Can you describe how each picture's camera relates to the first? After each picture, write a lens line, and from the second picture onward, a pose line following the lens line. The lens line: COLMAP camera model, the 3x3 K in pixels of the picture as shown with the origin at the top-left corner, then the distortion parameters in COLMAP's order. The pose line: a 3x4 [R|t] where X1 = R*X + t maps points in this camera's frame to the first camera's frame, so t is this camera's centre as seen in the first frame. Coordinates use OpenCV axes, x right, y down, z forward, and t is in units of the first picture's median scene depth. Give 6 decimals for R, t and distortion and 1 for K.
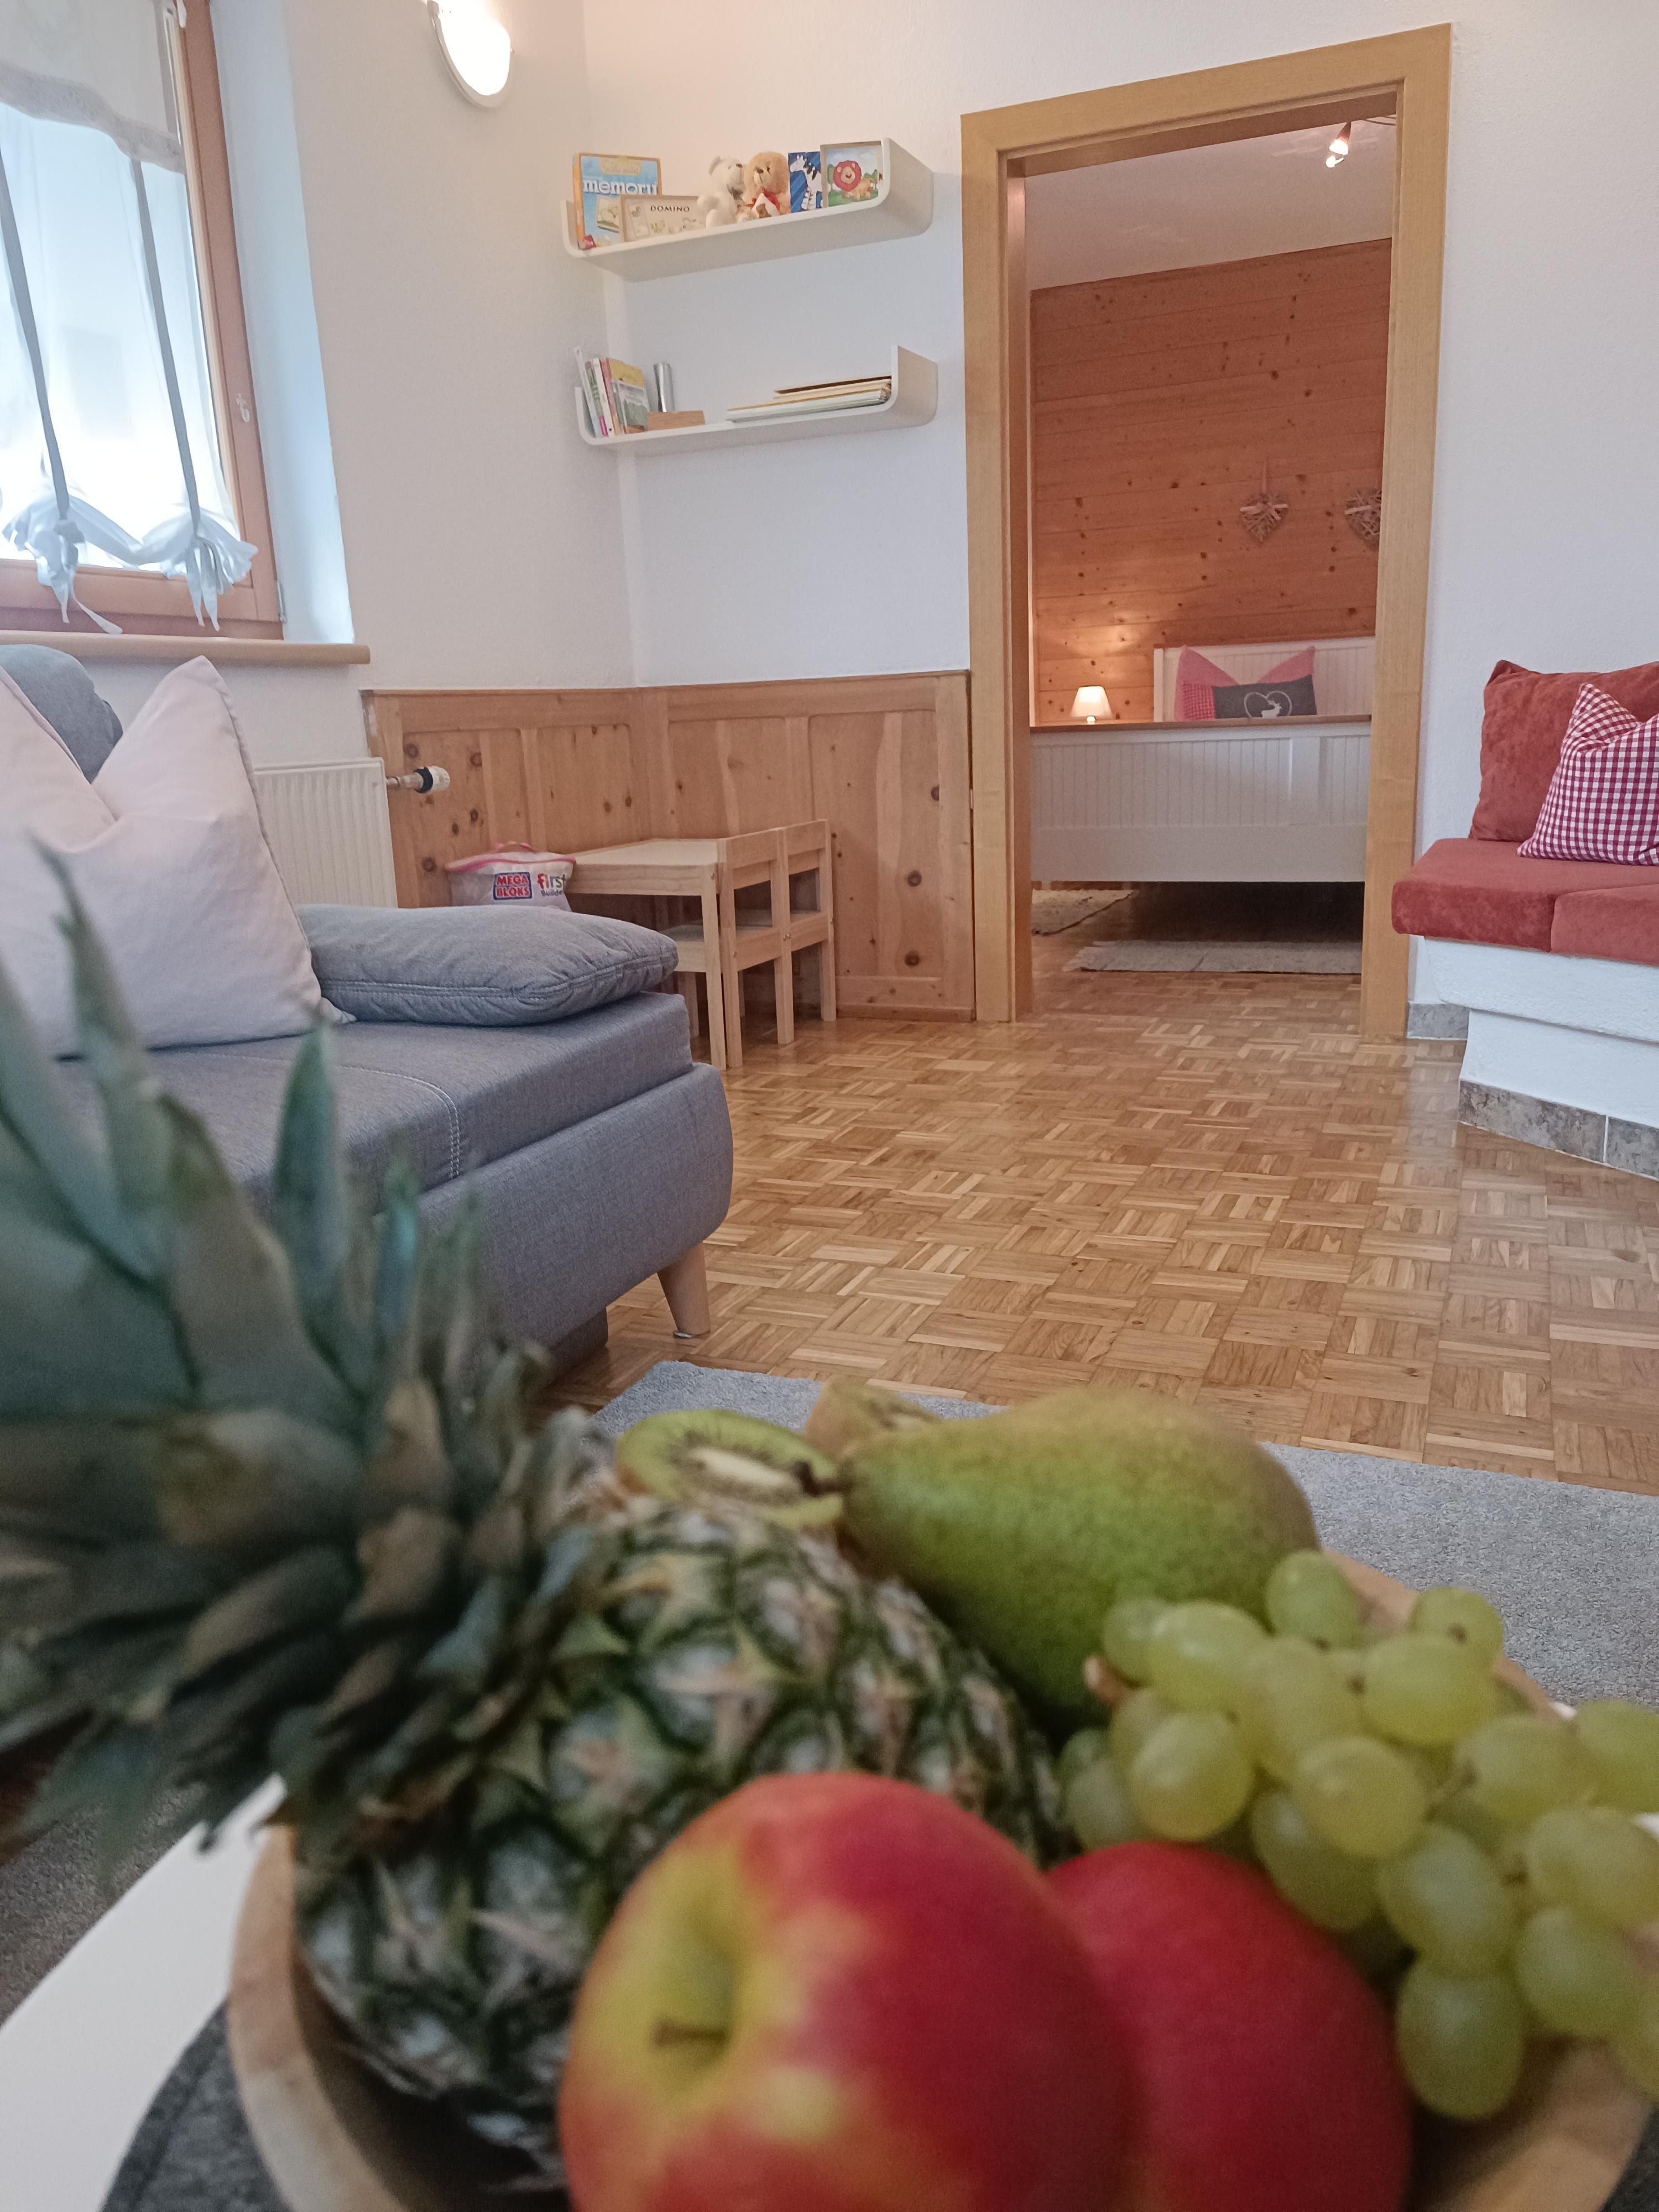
lens RADIAL K [[1594.0, 0, 806.3], [0, 1594.0, 1122.4], [0, 0, 1]] dist [0.036347, -0.039345]
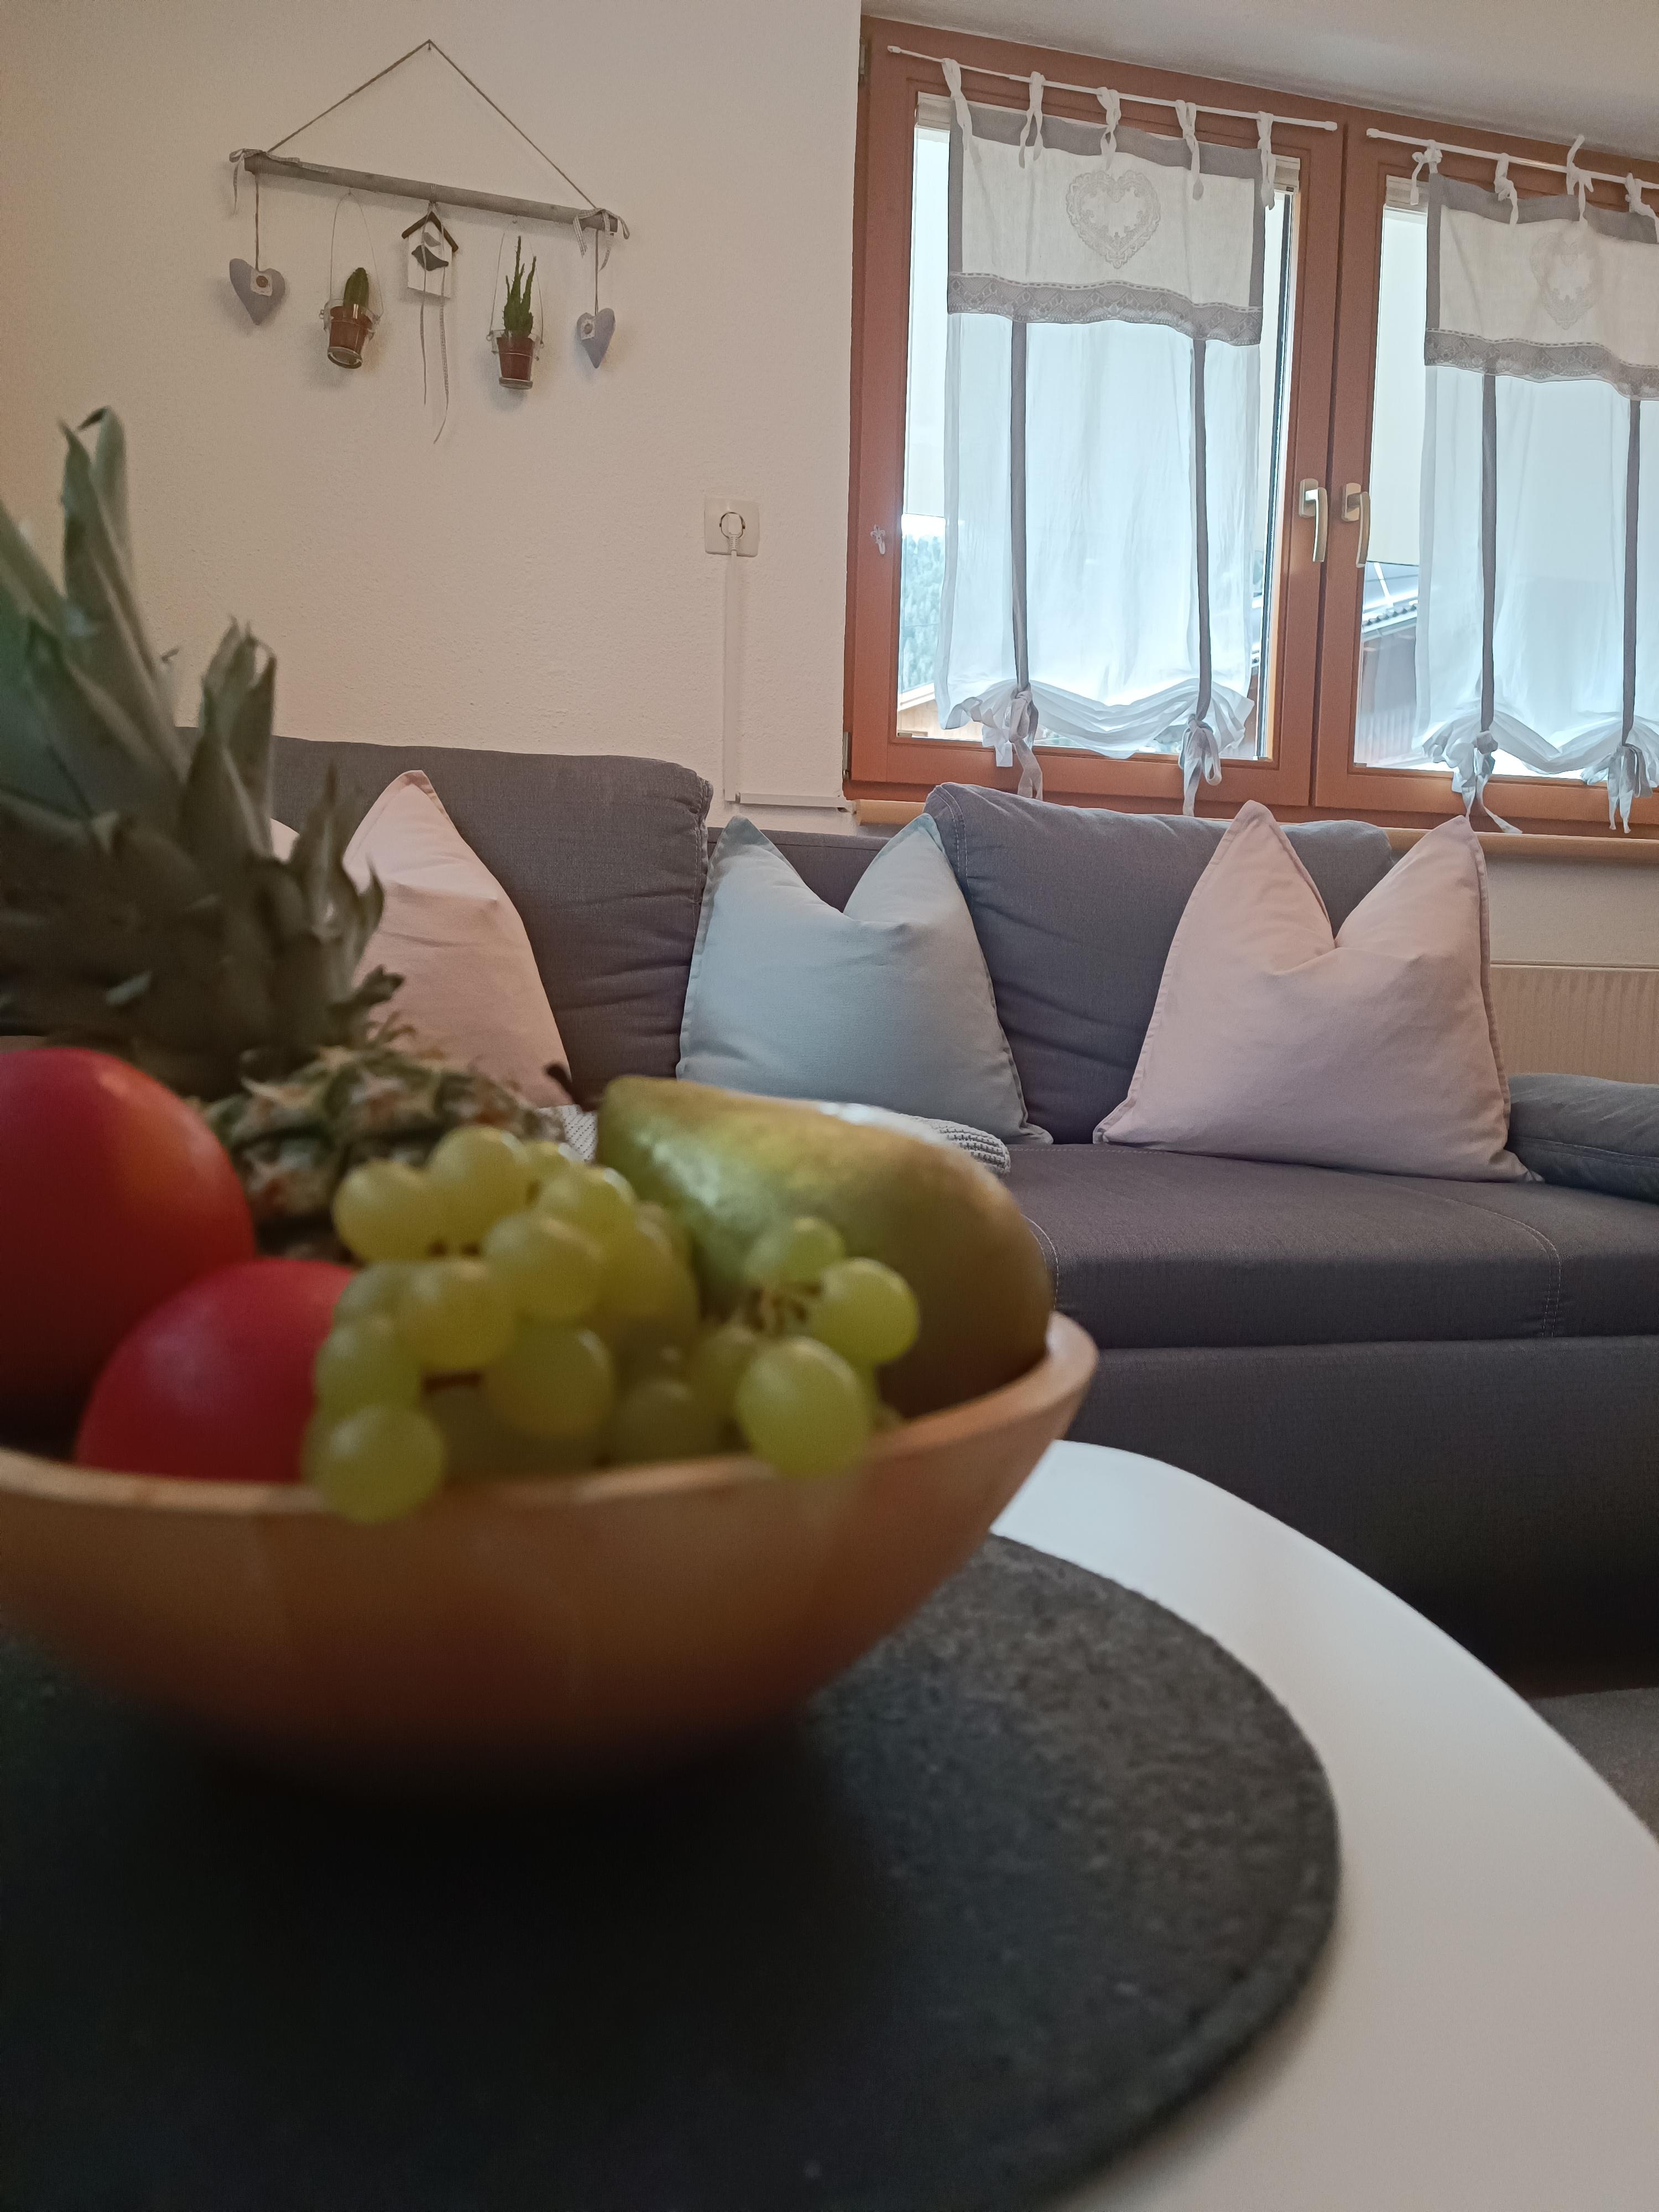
lens RADIAL K [[1594.0, 0, 820.1], [0, 1594.0, 1109.3], [0, 0, 1]] dist [0.036347, -0.039345]
pose [[0.628848, 0.115521, -0.768899, 0.105979], [-0.237347, 0.970221, -0.048348, 0.025747], [0.740417, 0.212899, 0.637540, 0.036550]]
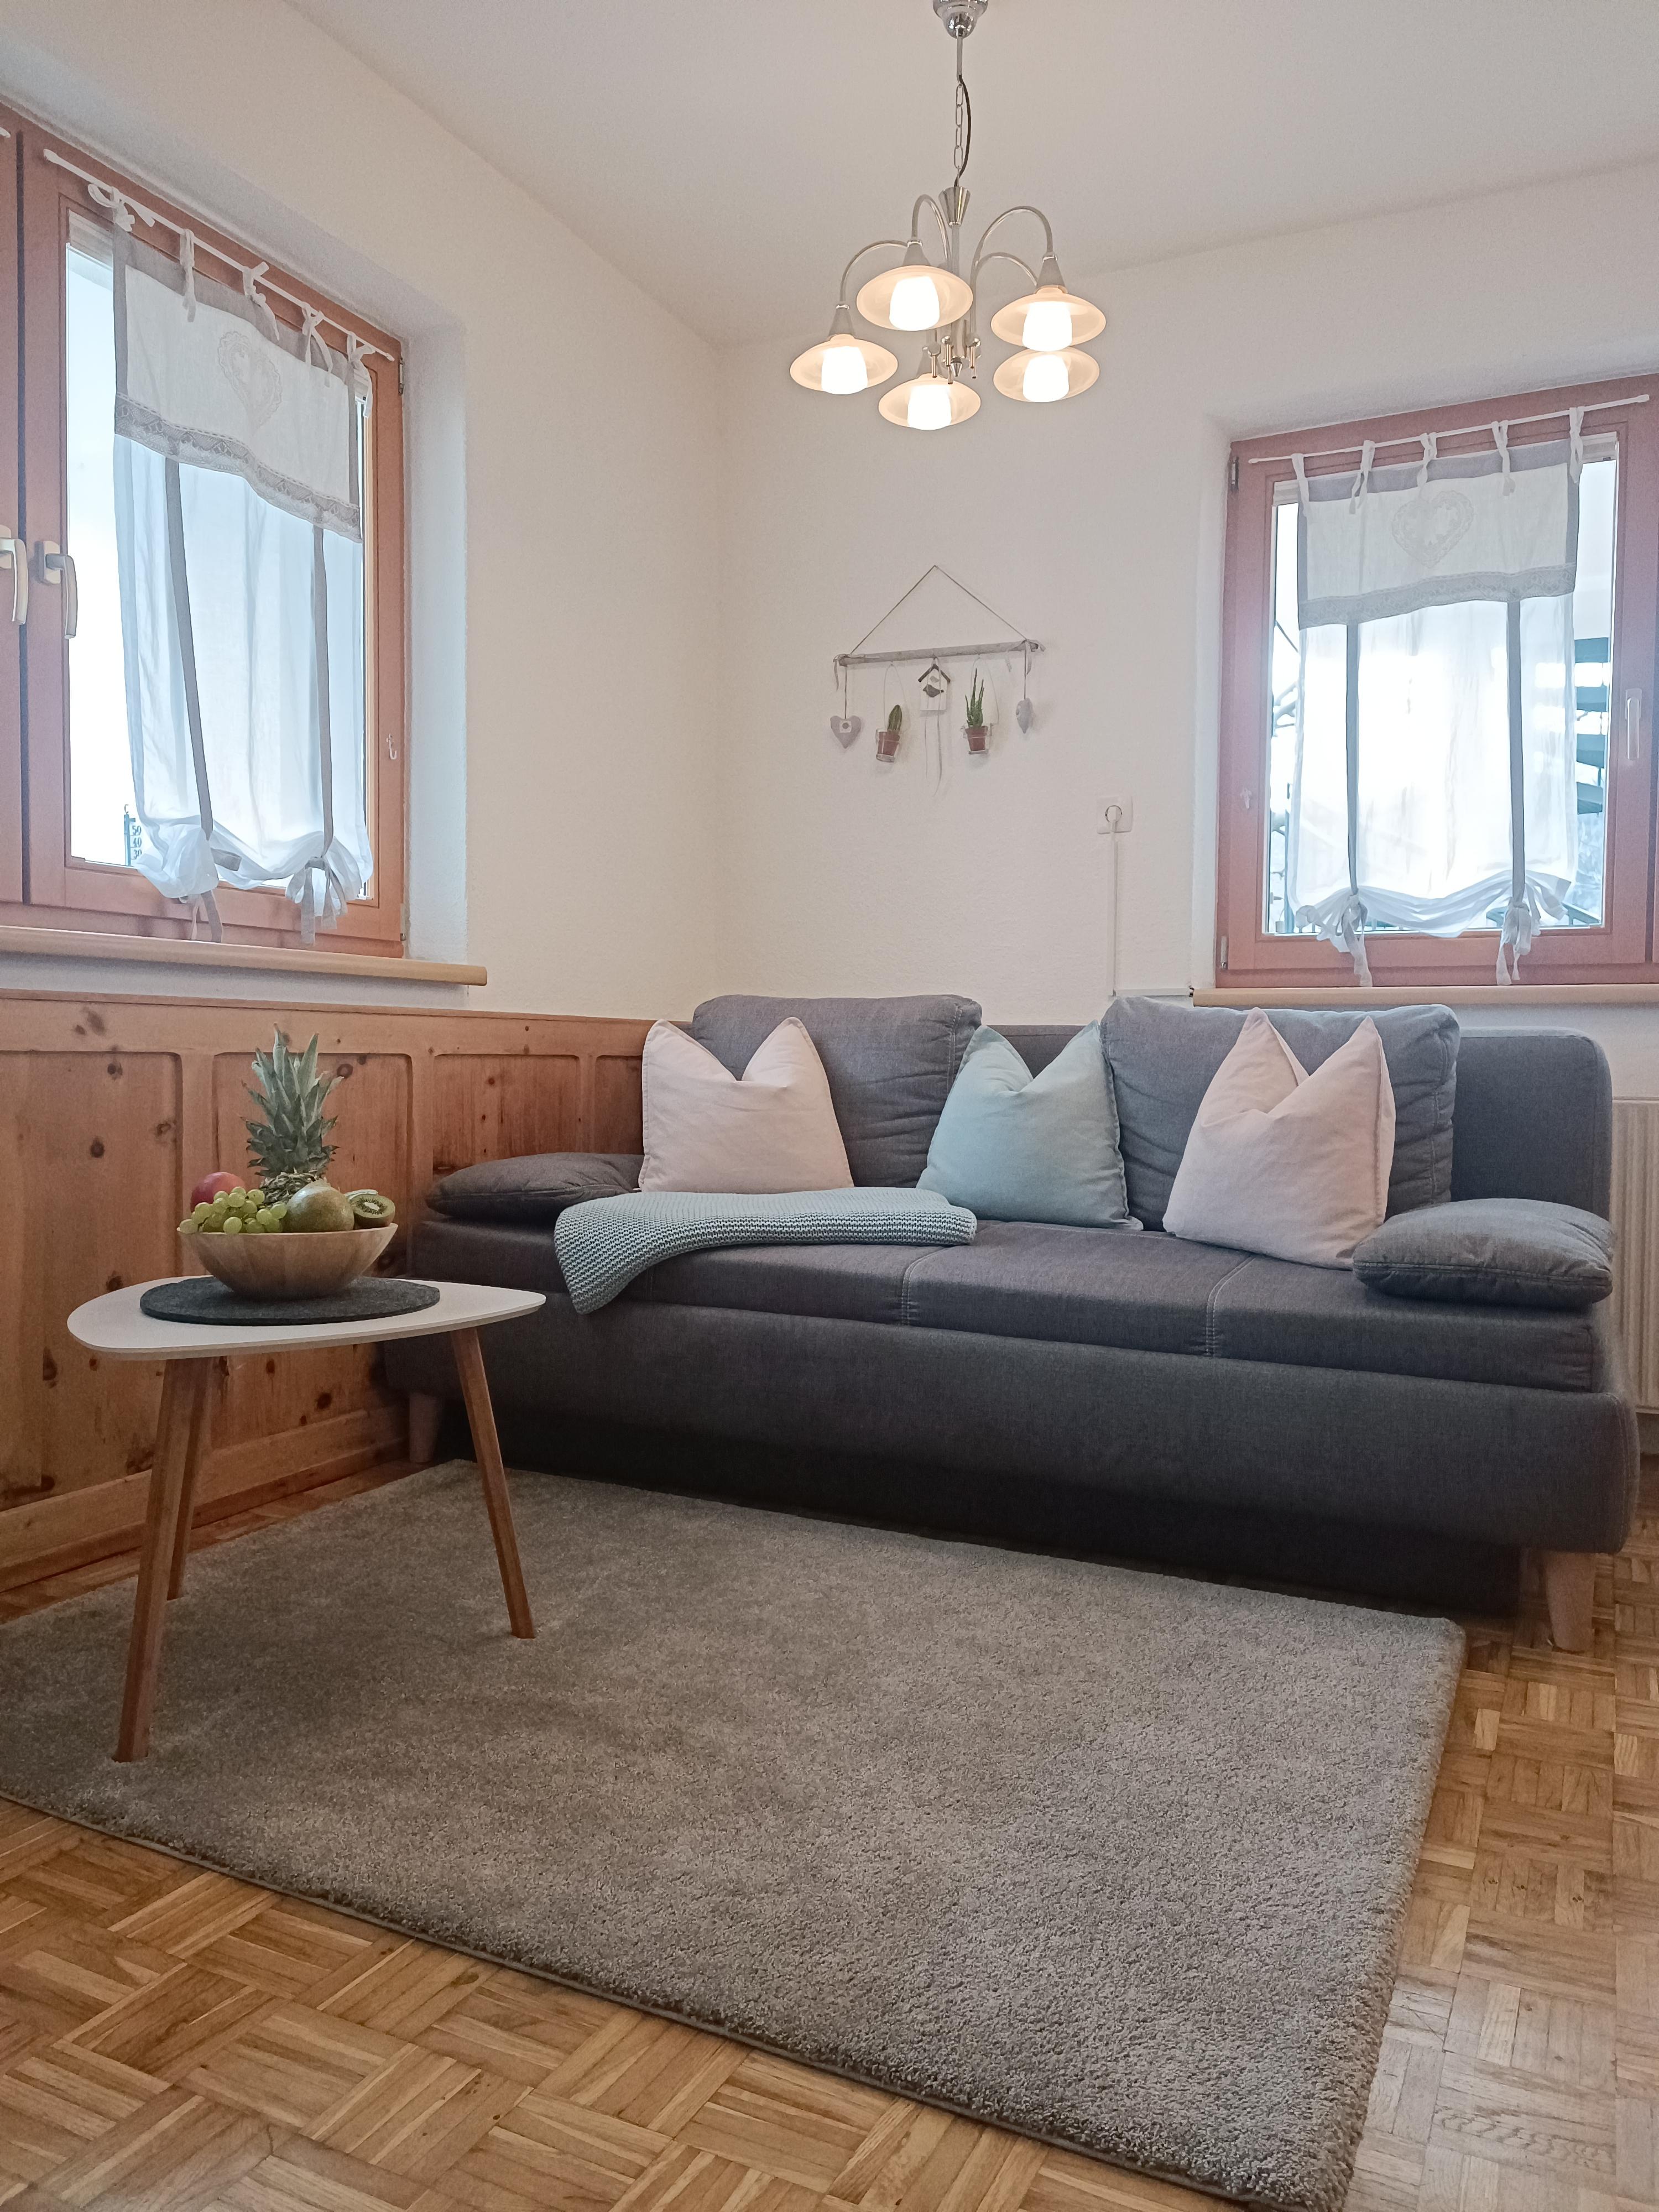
lens RADIAL K [[1594.0, 0, 830.8], [0, 1594.0, 1120.0], [0, 0, 1]] dist [0.036347, -0.039345]
pose [[-0.035446, 0.084020, -0.995833, 0.660370], [-0.250894, 0.963798, 0.090248, -0.119350], [0.967365, 0.253048, -0.013083, 0.320477]]
